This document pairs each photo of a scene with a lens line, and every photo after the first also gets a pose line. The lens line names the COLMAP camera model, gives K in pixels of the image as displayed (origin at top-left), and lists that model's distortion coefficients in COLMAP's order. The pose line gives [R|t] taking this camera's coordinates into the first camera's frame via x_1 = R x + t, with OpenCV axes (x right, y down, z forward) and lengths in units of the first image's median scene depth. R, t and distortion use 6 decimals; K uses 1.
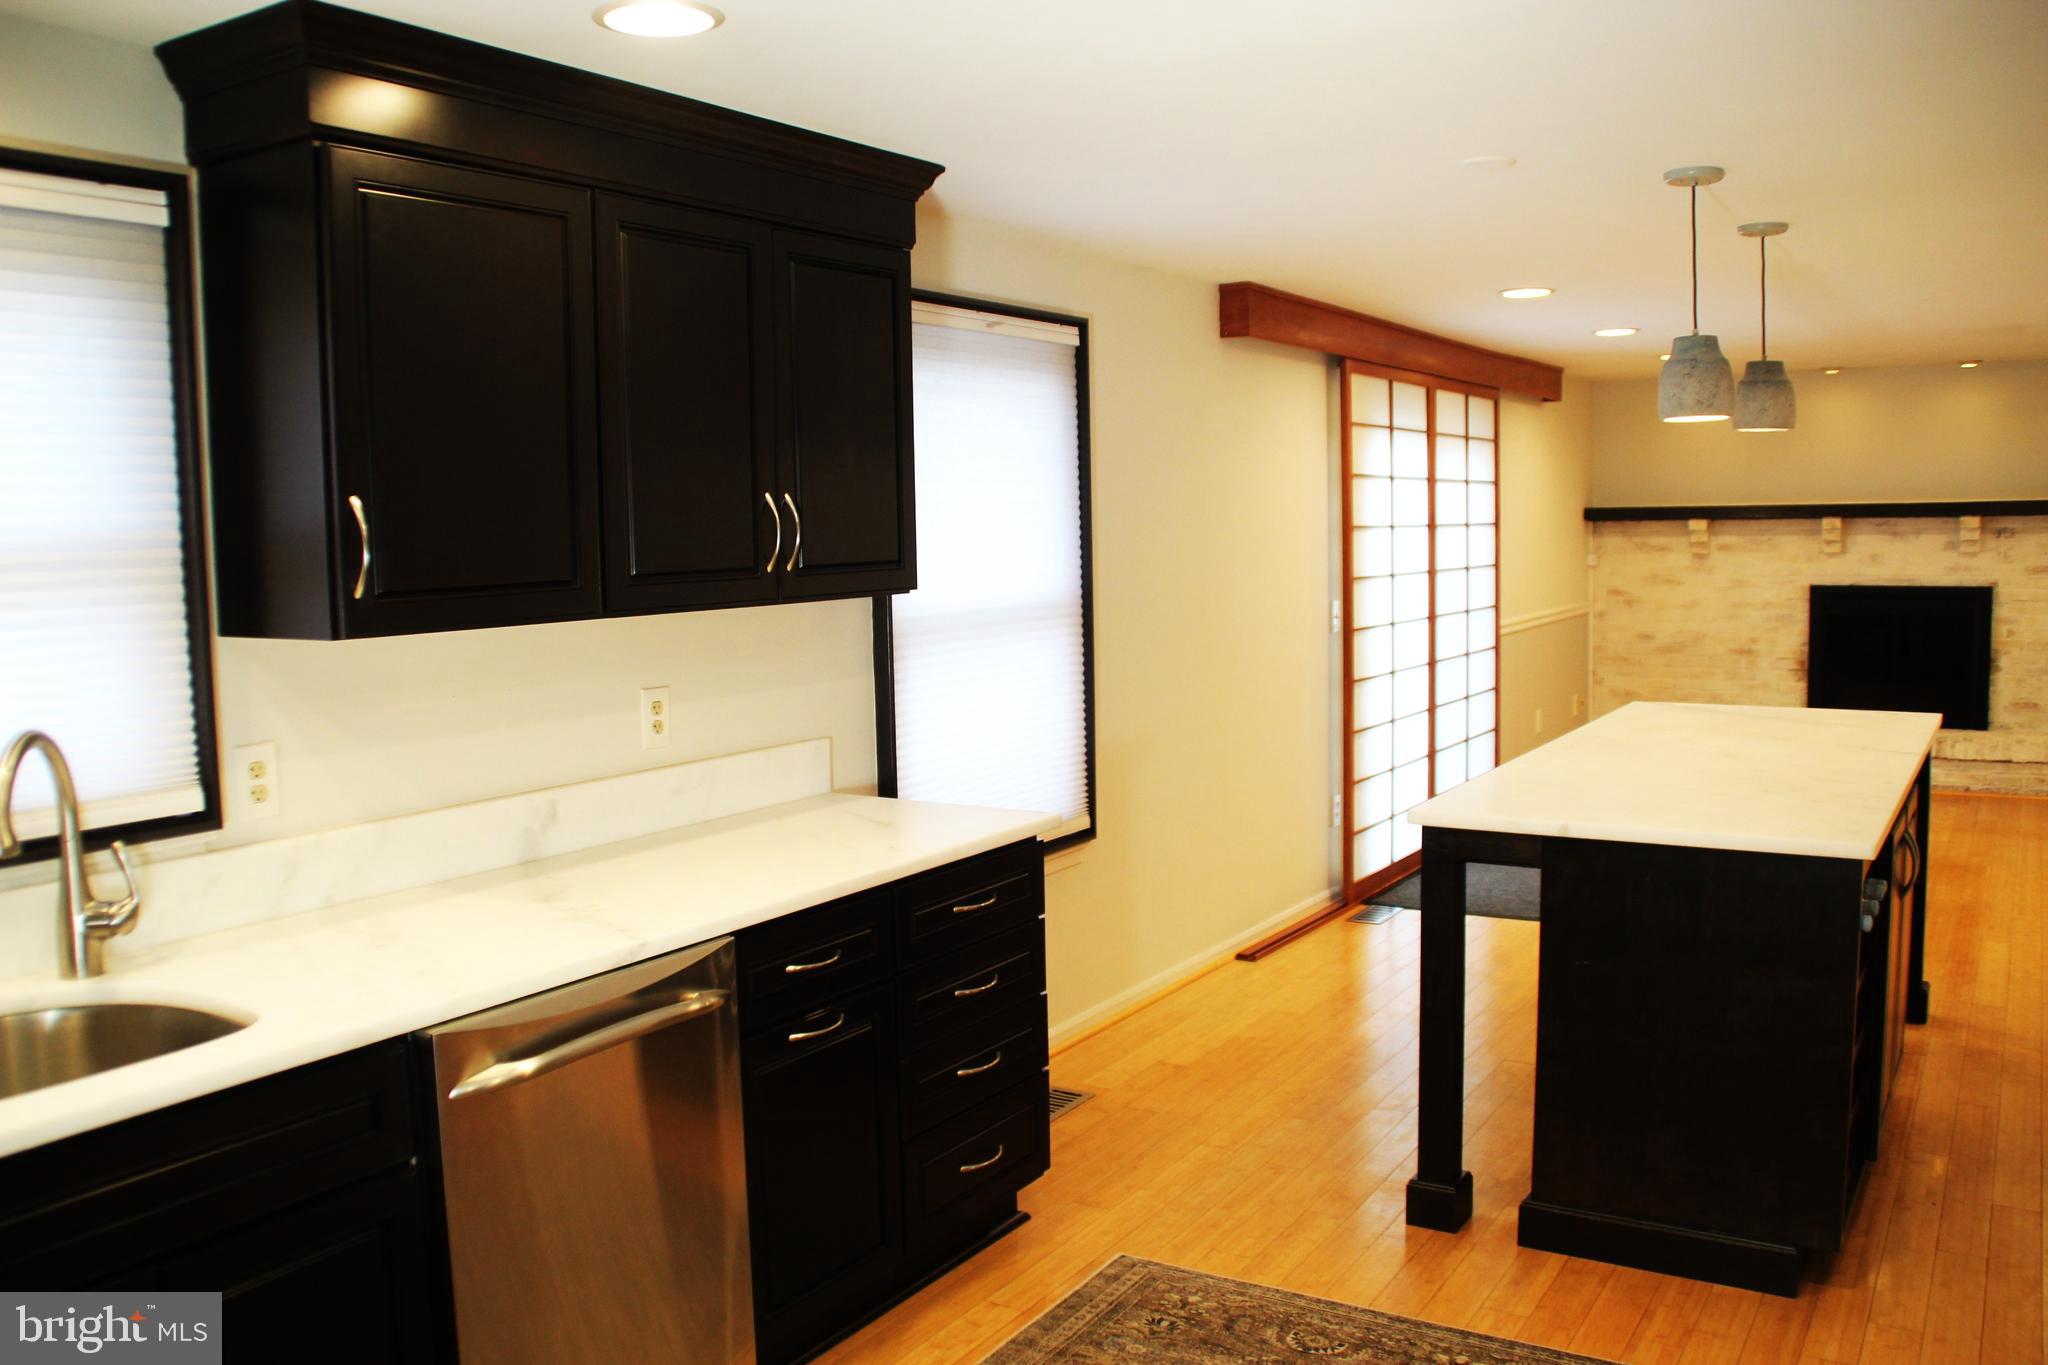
lens RADIAL K [[1653.7, 0, 1021.9], [0, 1653.7, 672.5], [0, 0, 1]] dist [-0.192951, 0.138067]
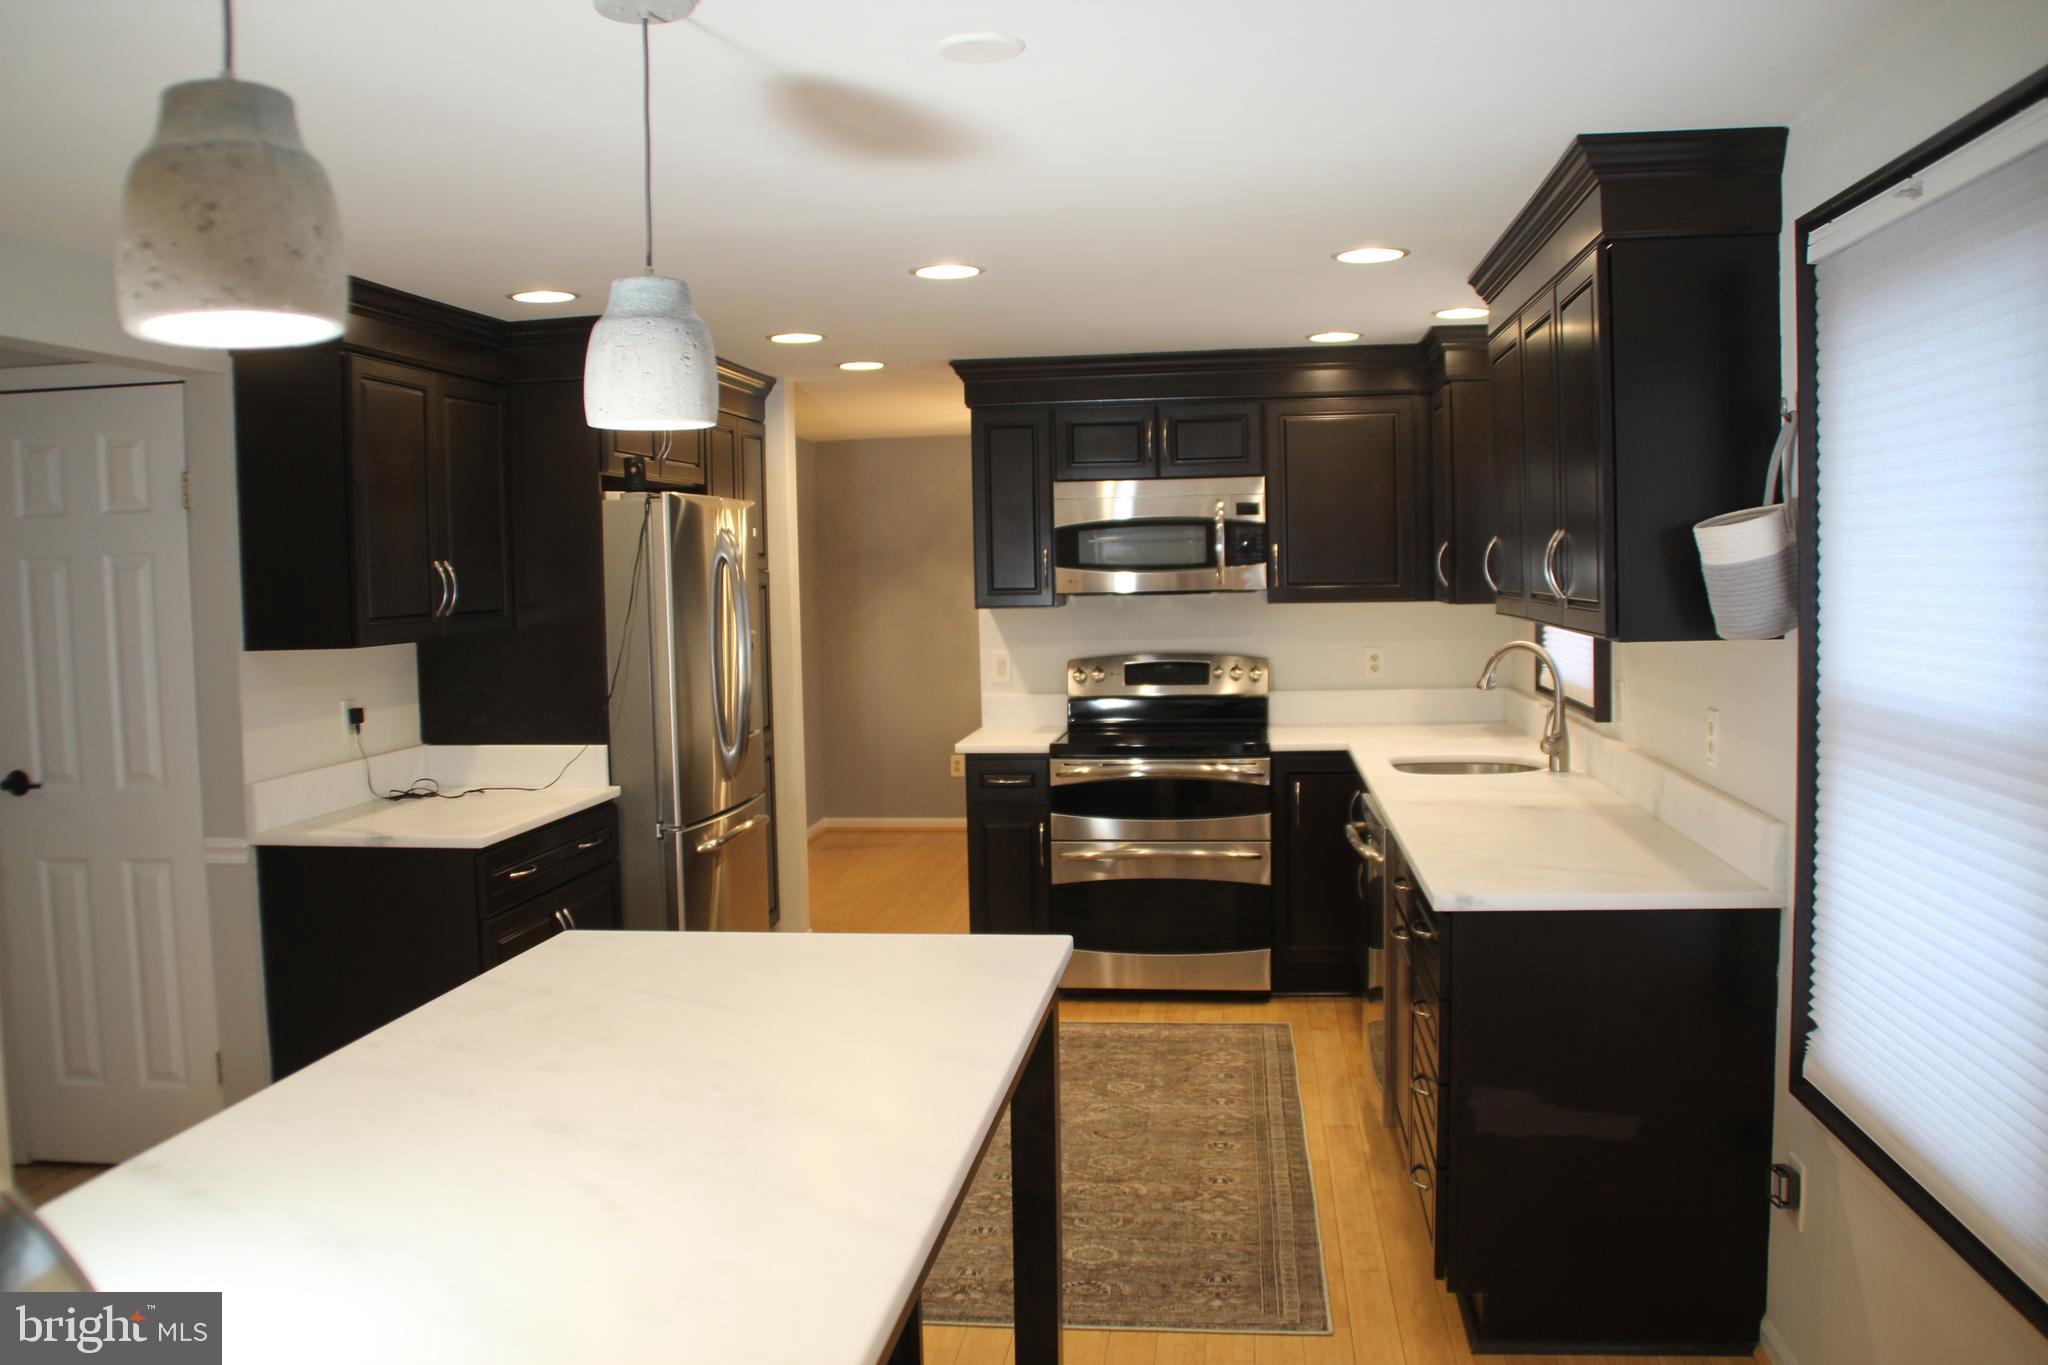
lens RADIAL K [[1653.7, 0, 1021.9], [0, 1653.7, 672.5], [0, 0, 1]] dist [-0.192951, 0.138067]
pose [[-0.895510, 0.087069, -0.436441, 0.310897], [0.002609, 0.981686, 0.190490, -0.106295], [0.445034, 0.169447, -0.879336, 0.864885]]
